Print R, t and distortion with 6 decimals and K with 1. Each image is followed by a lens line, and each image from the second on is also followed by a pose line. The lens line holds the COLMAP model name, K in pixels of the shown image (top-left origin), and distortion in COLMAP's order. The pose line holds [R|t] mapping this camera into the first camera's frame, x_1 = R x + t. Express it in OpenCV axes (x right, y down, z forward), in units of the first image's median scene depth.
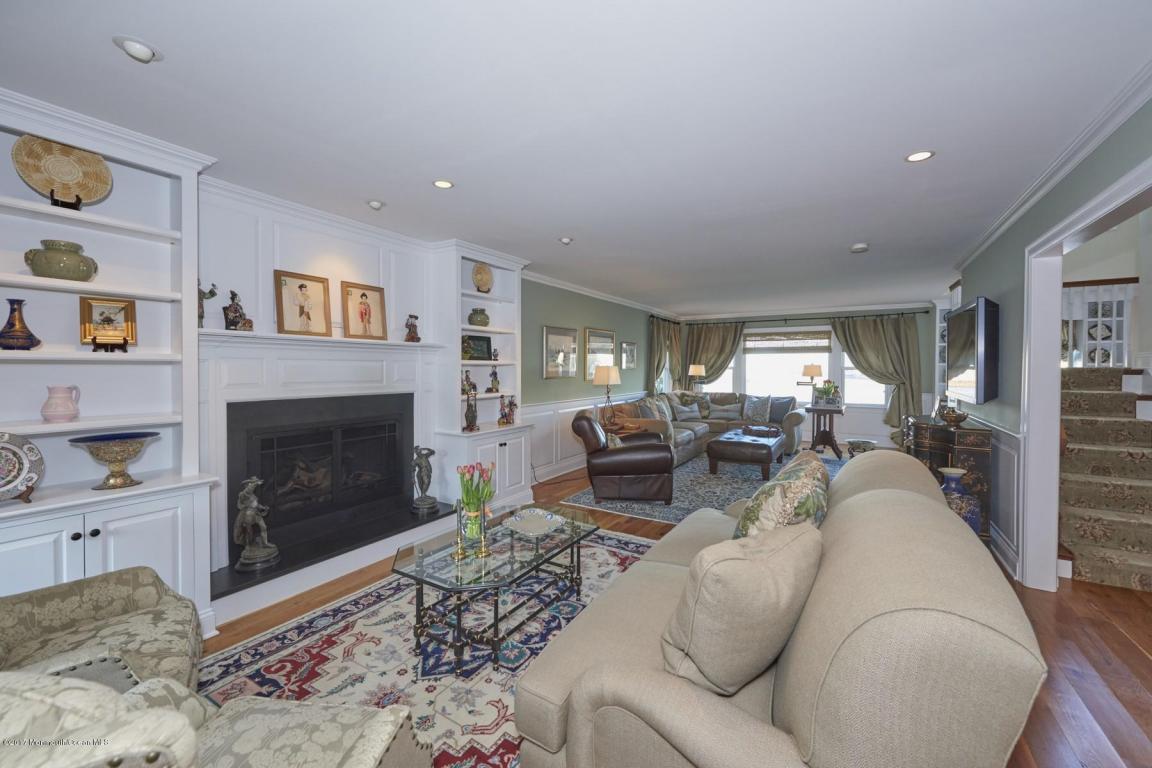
lens RADIAL K [[459.1, 0, 577.5], [0, 459.1, 379.8], [0, 0, 1]] dist [-0.004357, 0.000910]
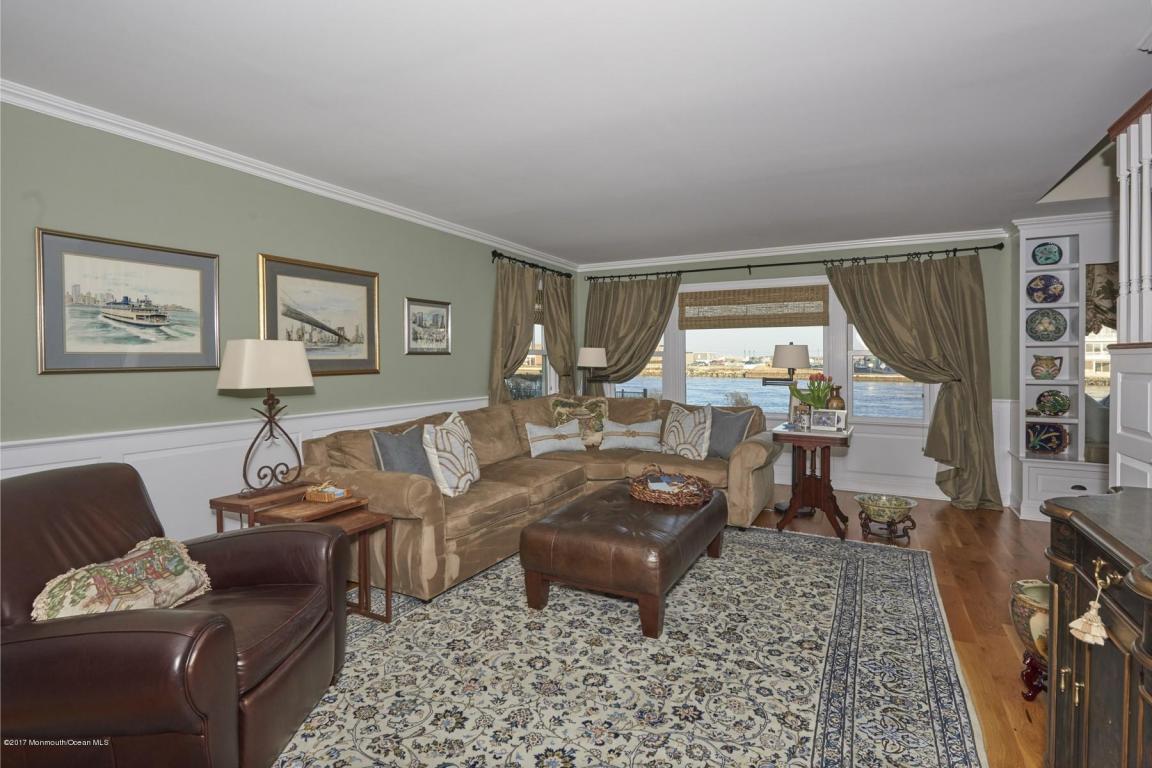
lens RADIAL K [[547.7, 0, 582.1], [0, 547.7, 357.7], [0, 0, 1]] dist [-0.009240, -0.001116]
pose [[0.998744, -0.000476, 0.050094, 0.233231], [0.001885, 0.999604, -0.028080, -0.001825], [-0.050061, 0.028139, 0.998350, 0.374783]]
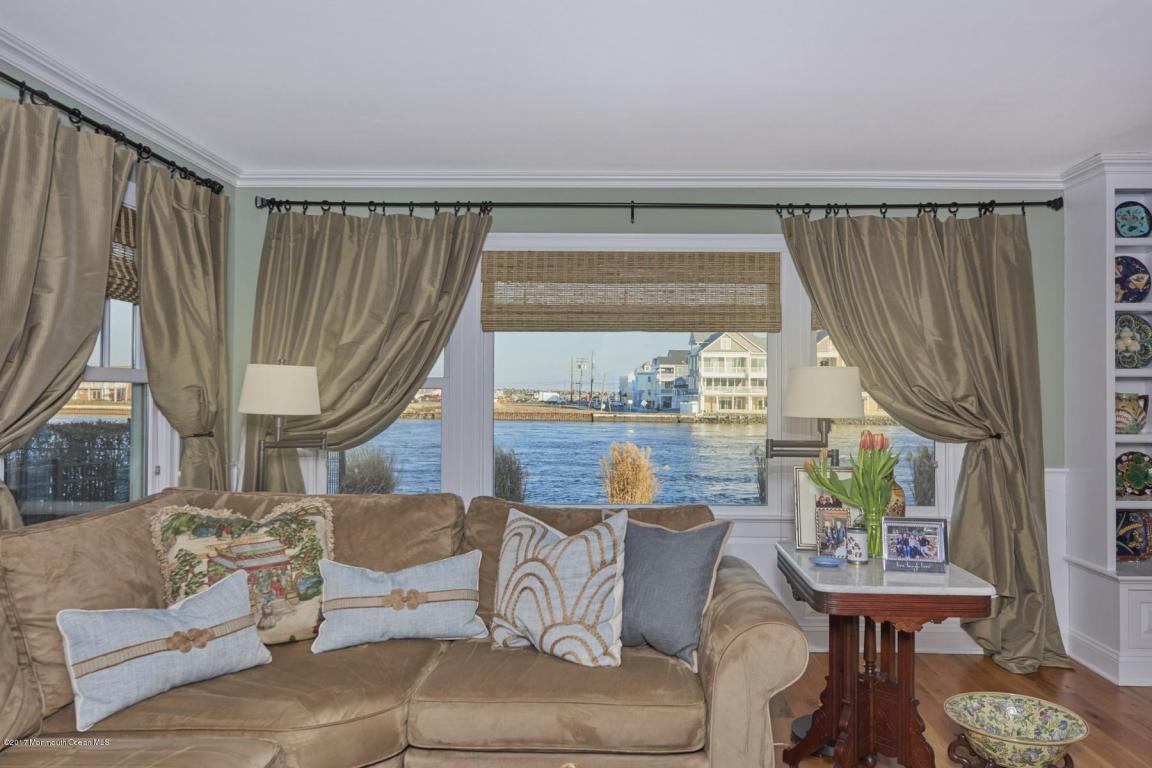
lens RADIAL K [[771.5, 0, 600.8], [0, 771.5, 367.6], [0, 0, 1]] dist [0.000010, 0.007638]
pose [[0.869741, 0.021142, 0.493056, 0.229843], [0.007370, 0.998414, -0.055814, -0.010617], [-0.493454, 0.052177, 0.868206, 0.664271]]
